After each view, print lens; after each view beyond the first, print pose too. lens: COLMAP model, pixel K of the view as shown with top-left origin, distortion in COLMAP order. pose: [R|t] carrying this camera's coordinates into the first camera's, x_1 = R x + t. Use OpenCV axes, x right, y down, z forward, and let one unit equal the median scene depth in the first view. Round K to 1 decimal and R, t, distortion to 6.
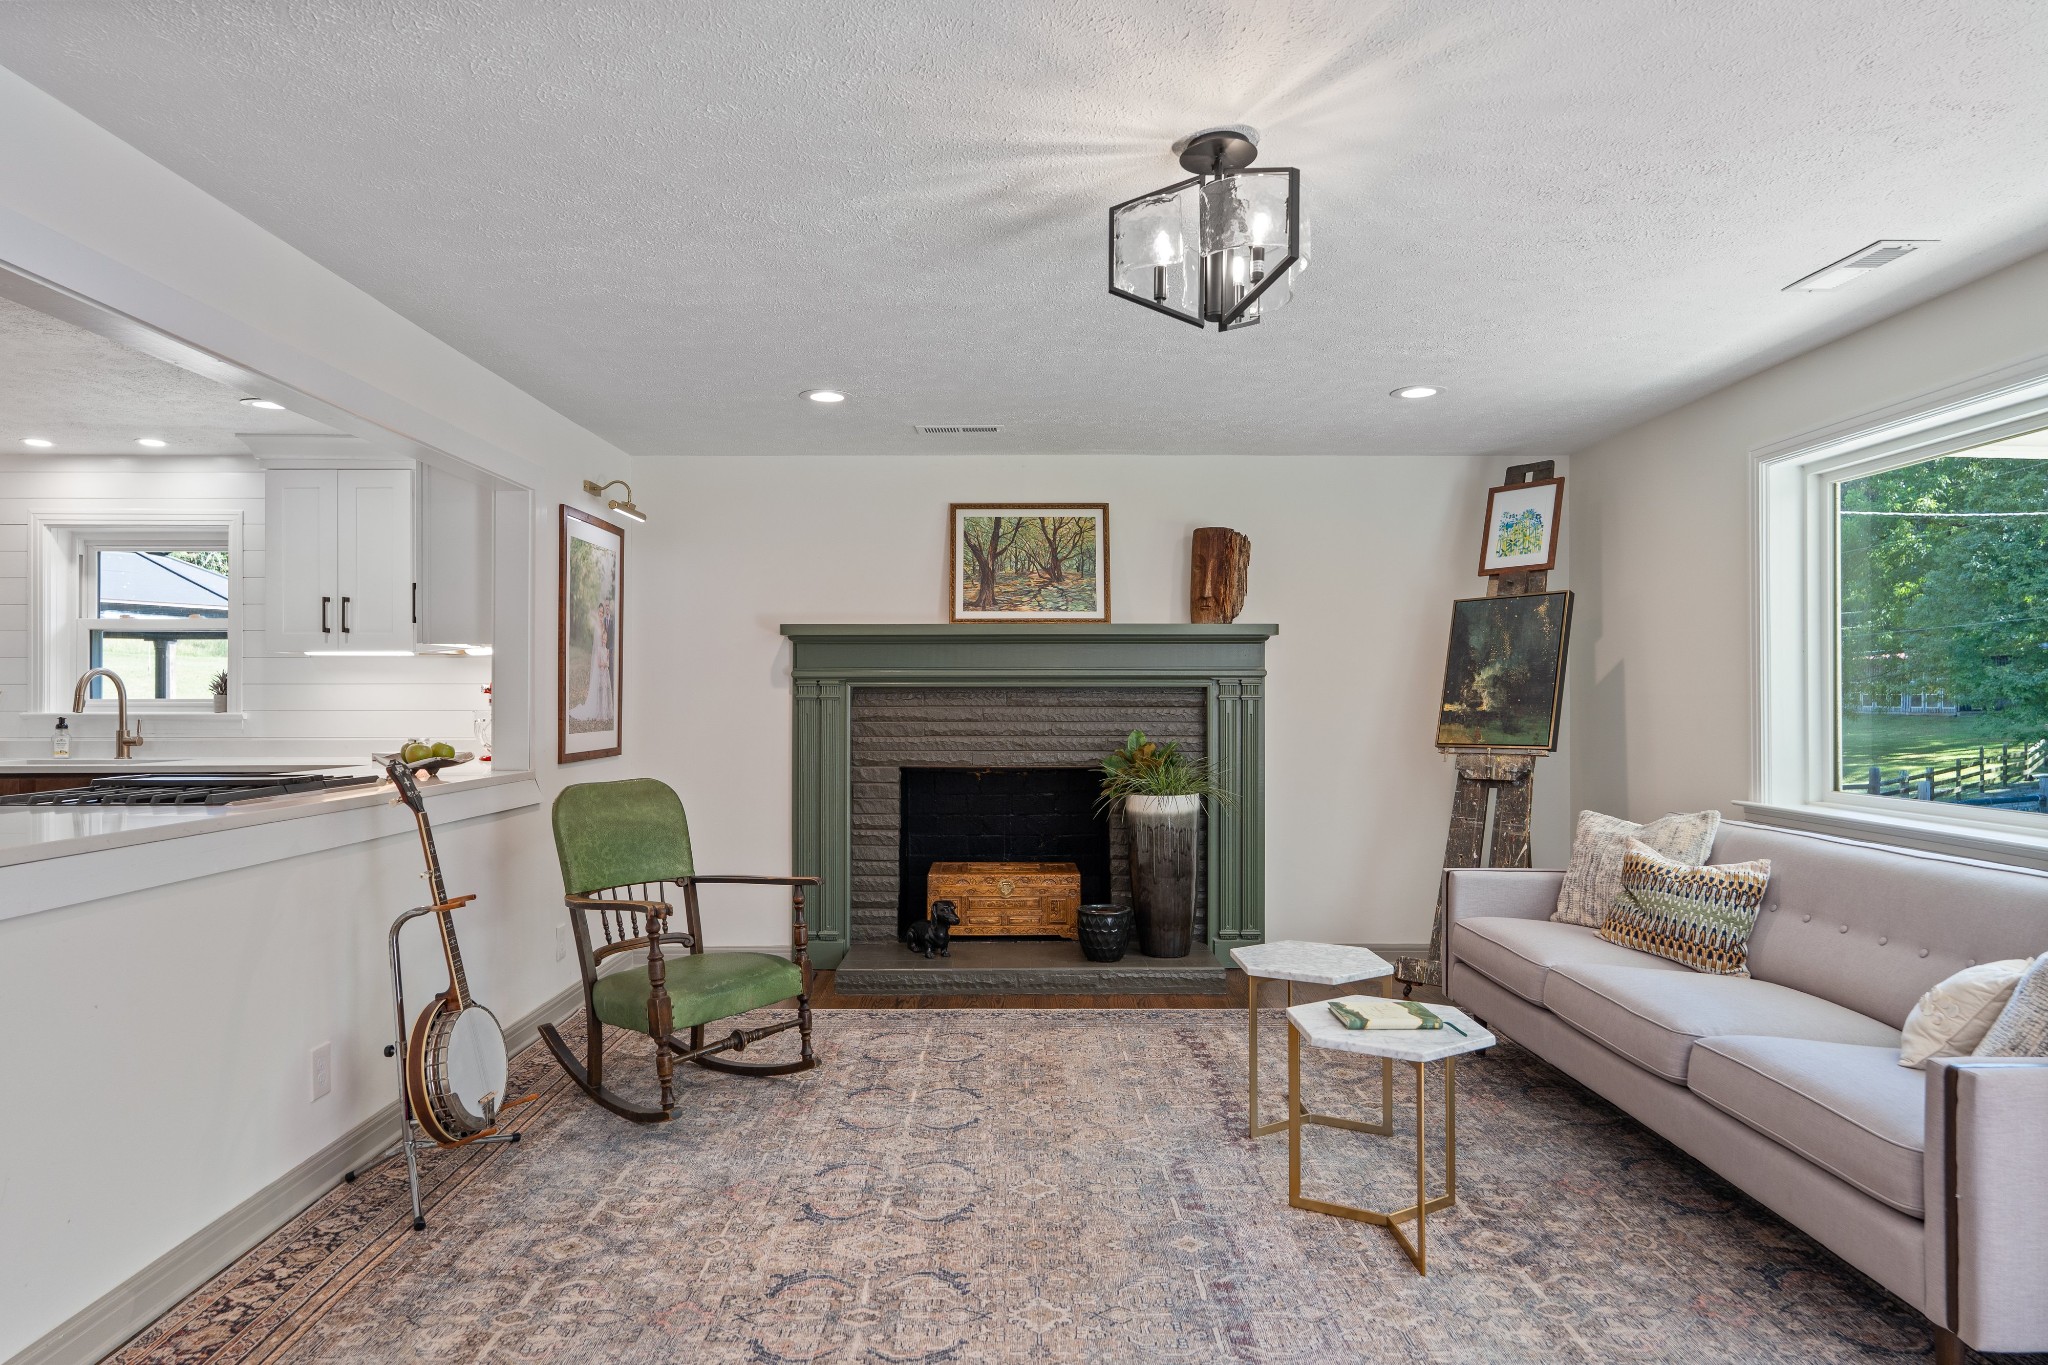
lens RADIAL K [[1167.5, 0, 1017.6], [0, 1167.5, 689.4], [0, 0, 1]] dist [0.000142, 0.002452]
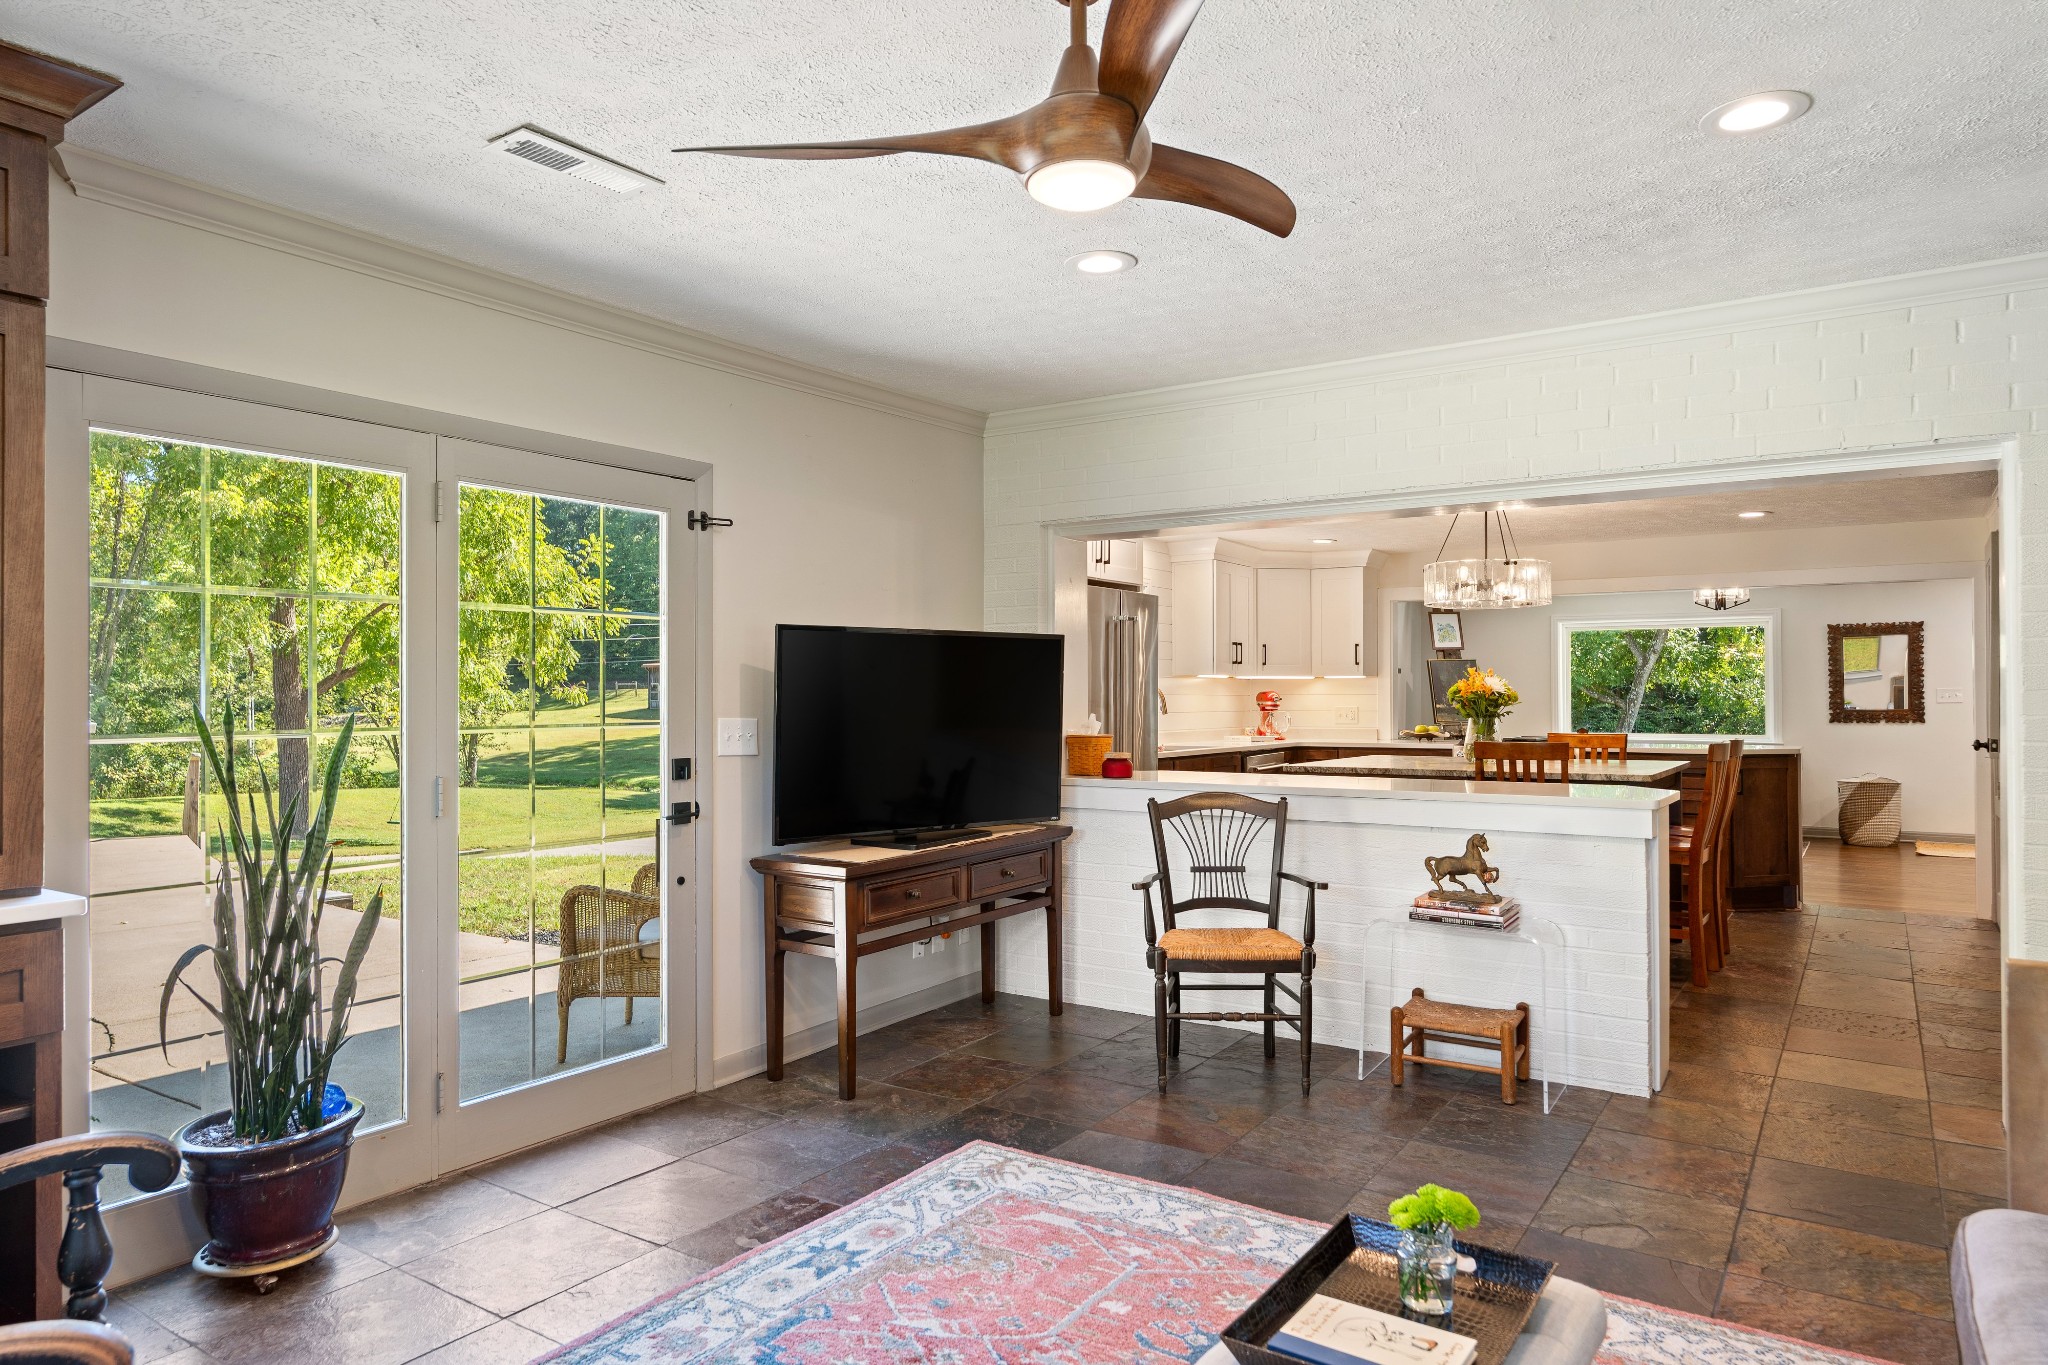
lens RADIAL K [[1255.5, 0, 1029.2], [0, 1255.5, 685.7], [0, 0, 1]] dist [-0.000814, -0.000382]
pose [[0.564603, 0.010625, 0.825294, -2.202866], [-0.006397, 0.999943, -0.008497, 0.000751], [-0.825338, -0.000482, 0.564639, 0.254640]]
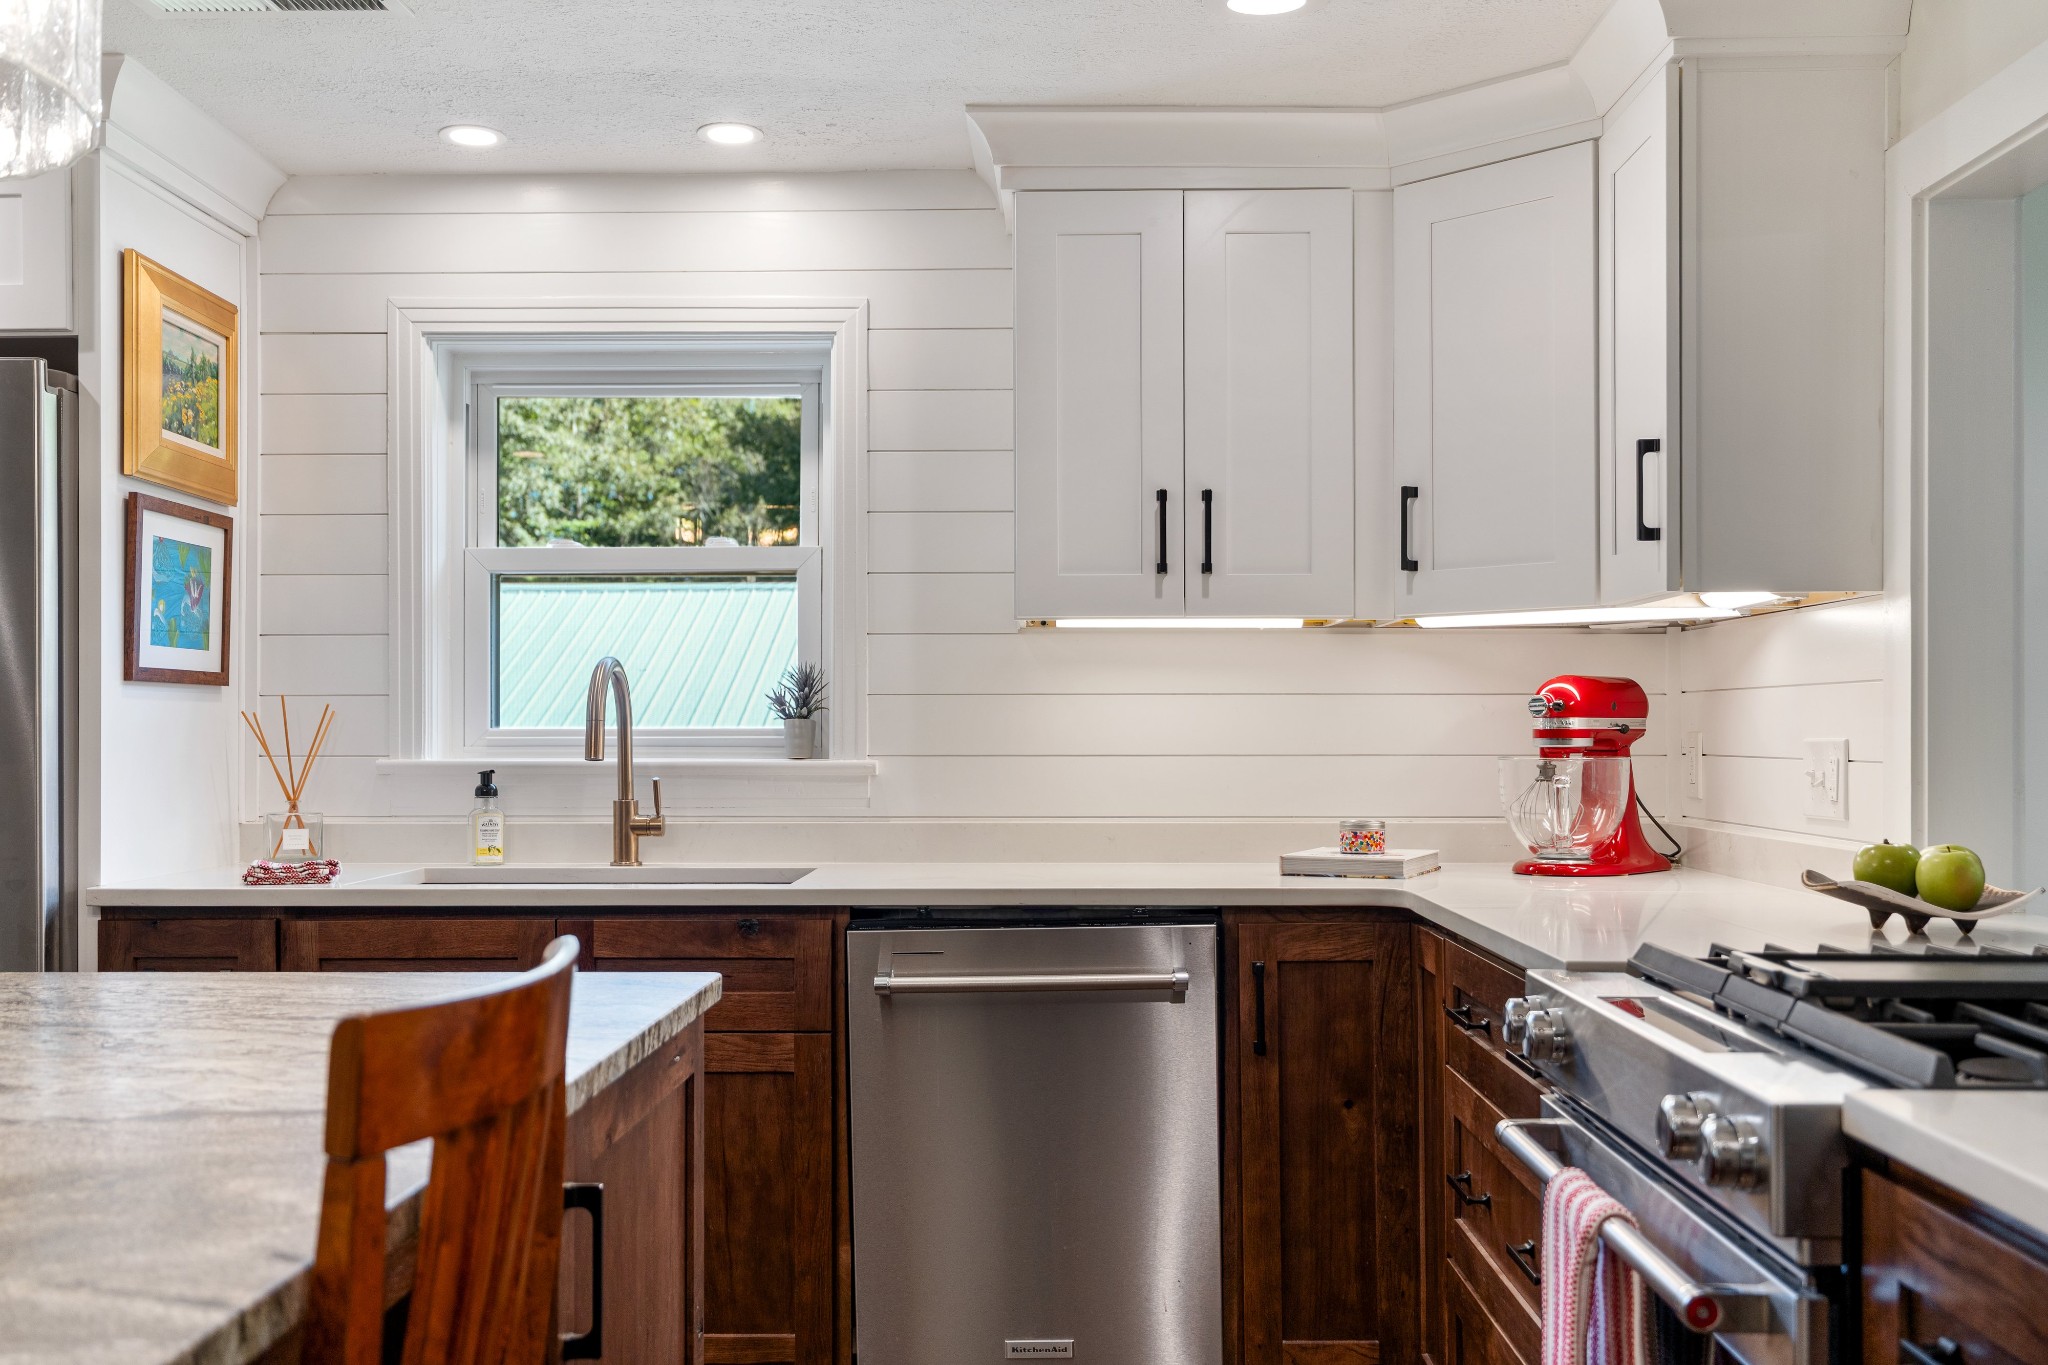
lens RADIAL K [[2051.6, 0, 1027.5], [0, 2051.6, 703.0], [0, 0, 1]] dist [0.029855, 0.000000]
pose [[0.999329, -0.001354, -0.036598, -0.624127], [0.001193, 0.999989, -0.004427, 0.002187], [0.036604, 0.004381, 0.999320, 0.250314]]
